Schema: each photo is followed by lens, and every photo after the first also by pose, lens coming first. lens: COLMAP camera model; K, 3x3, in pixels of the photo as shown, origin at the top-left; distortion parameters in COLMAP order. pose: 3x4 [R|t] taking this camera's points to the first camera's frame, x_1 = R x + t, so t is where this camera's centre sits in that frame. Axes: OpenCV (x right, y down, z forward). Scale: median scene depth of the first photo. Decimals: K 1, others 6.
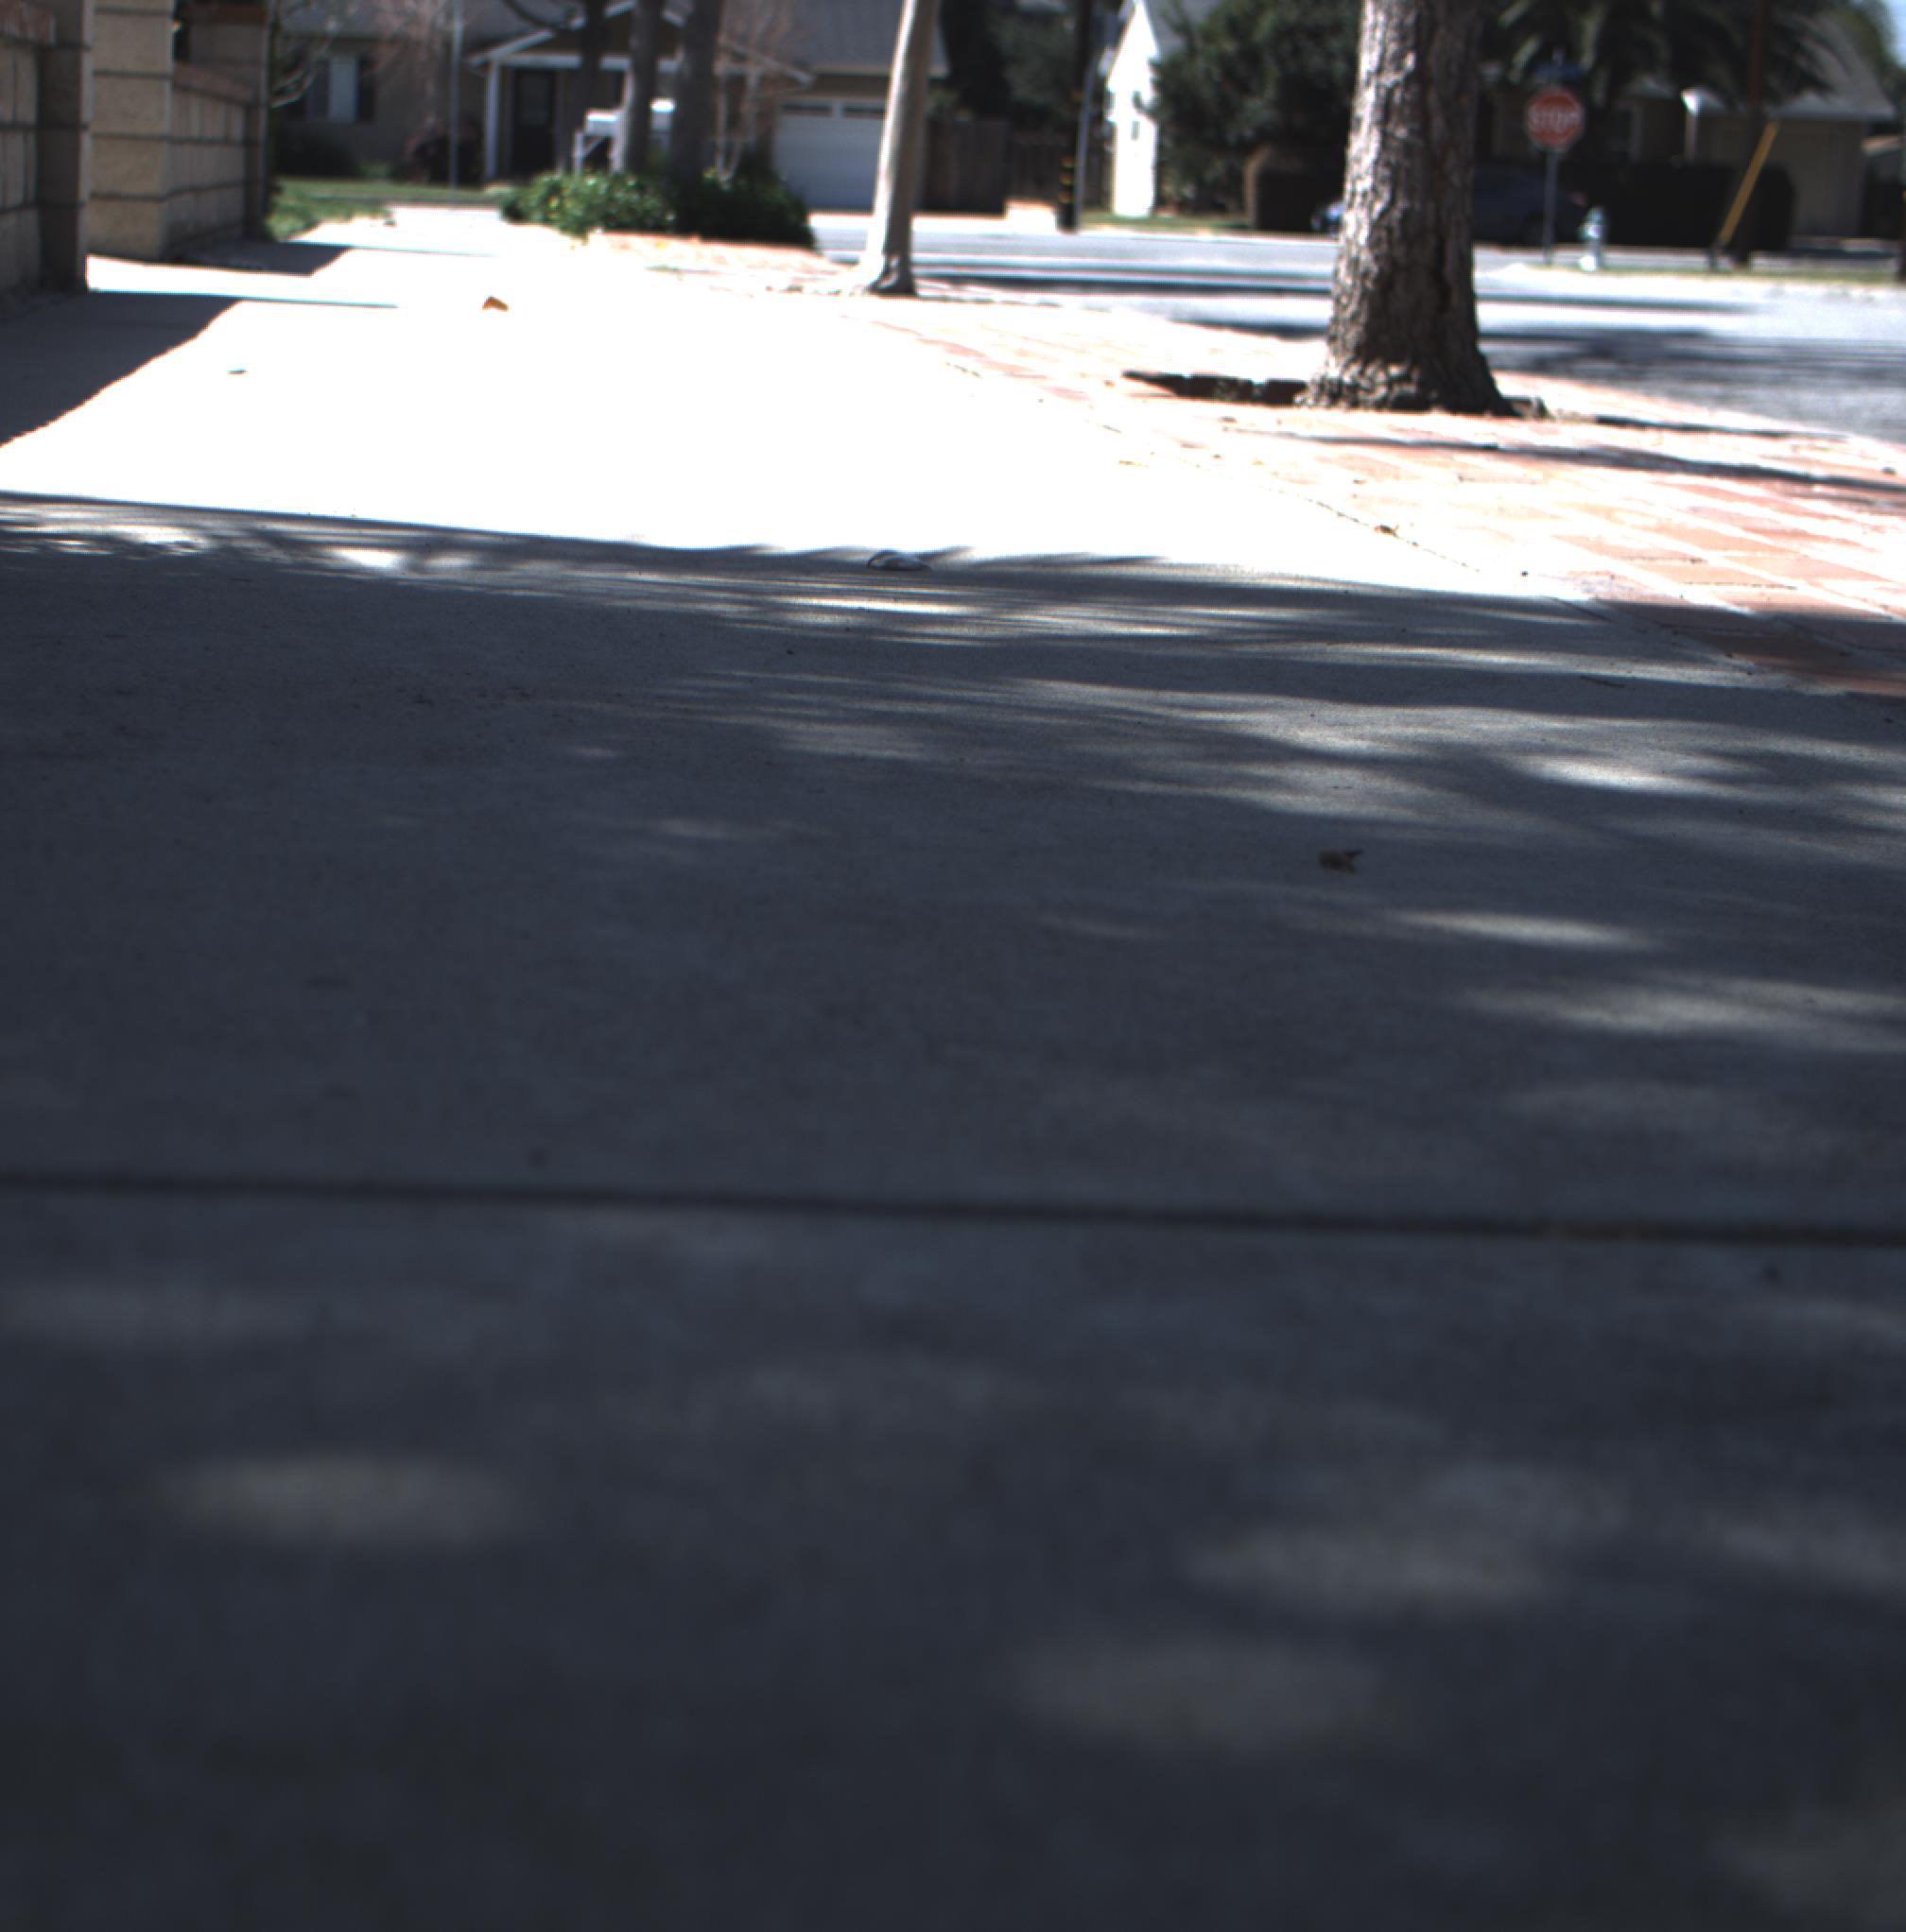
lens RADIAL K [[4208.3, 0, 730.7], [0, 4208.3, 907.6], [0, 0, 1]] dist [-0.169547, 0.729397]
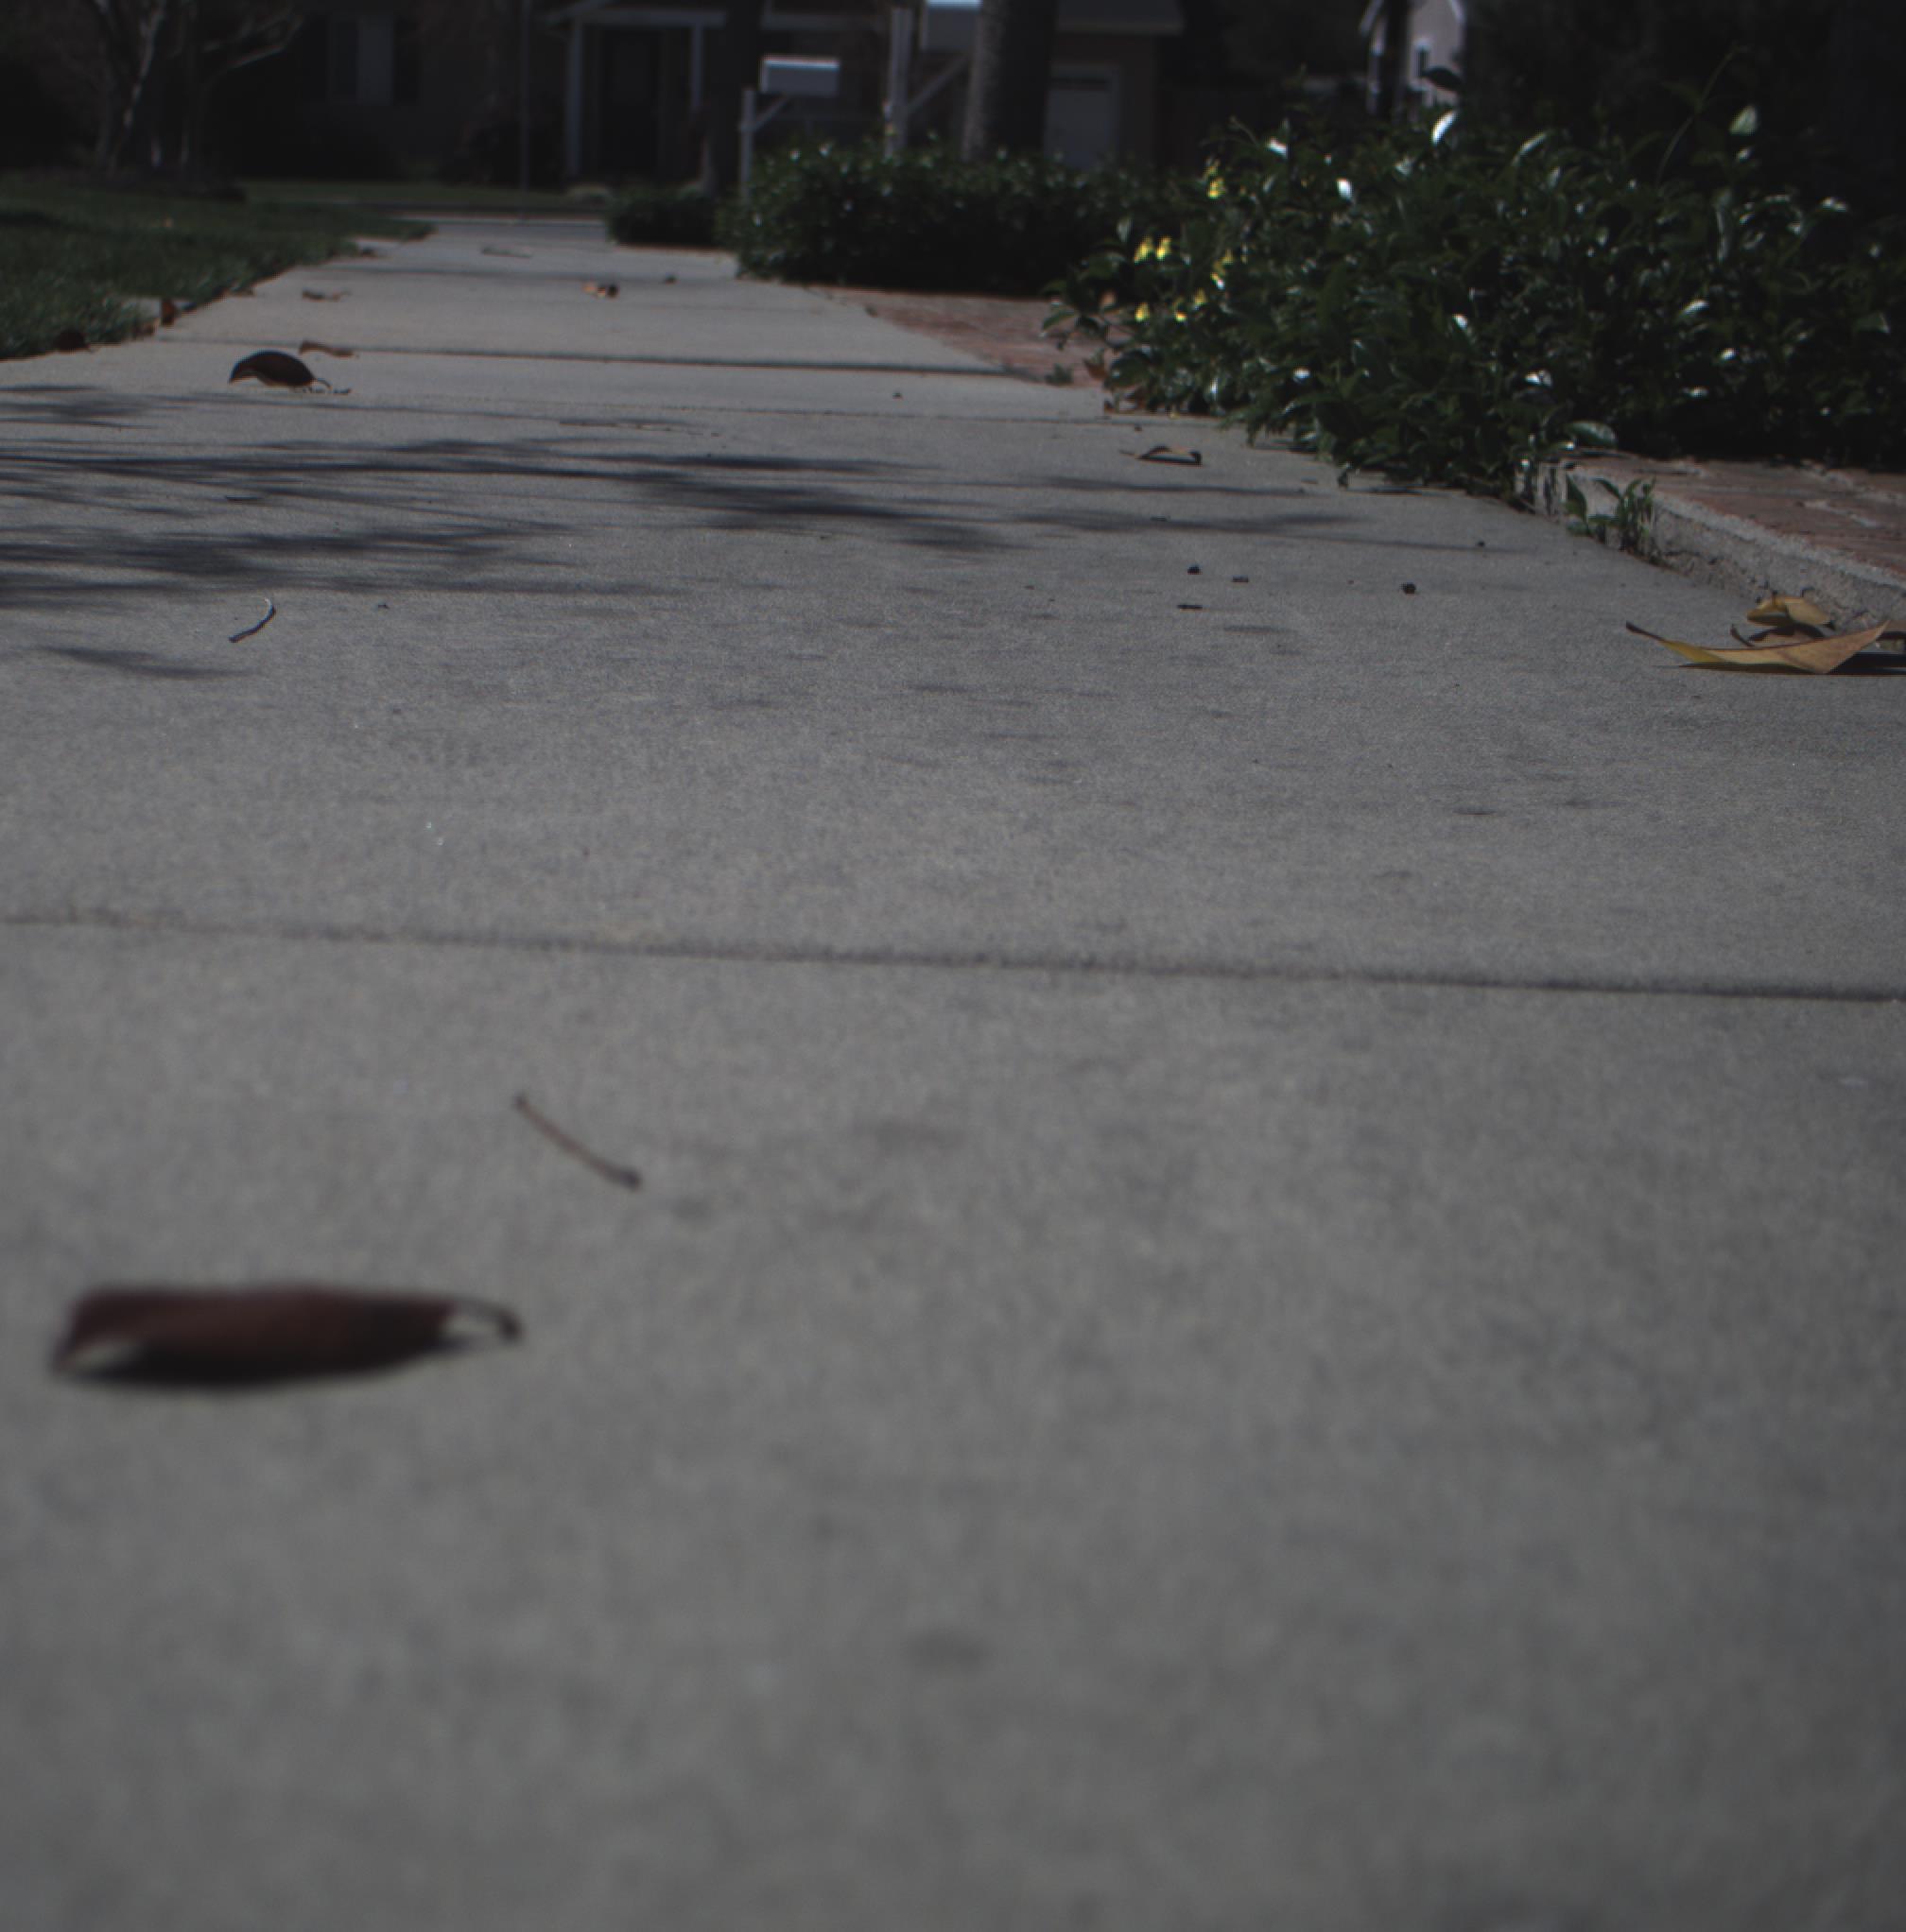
lens RADIAL K [[4208.3, 0, 730.7], [0, 4208.3, 907.6], [0, 0, 1]] dist [-0.169547, 0.729397]
pose [[0.999805, -0.010292, -0.016837, -0.019871], [0.010290, 0.999947, -0.000233, -0.047488], [0.016839, 0.000060, 0.999858, 0.277885]]
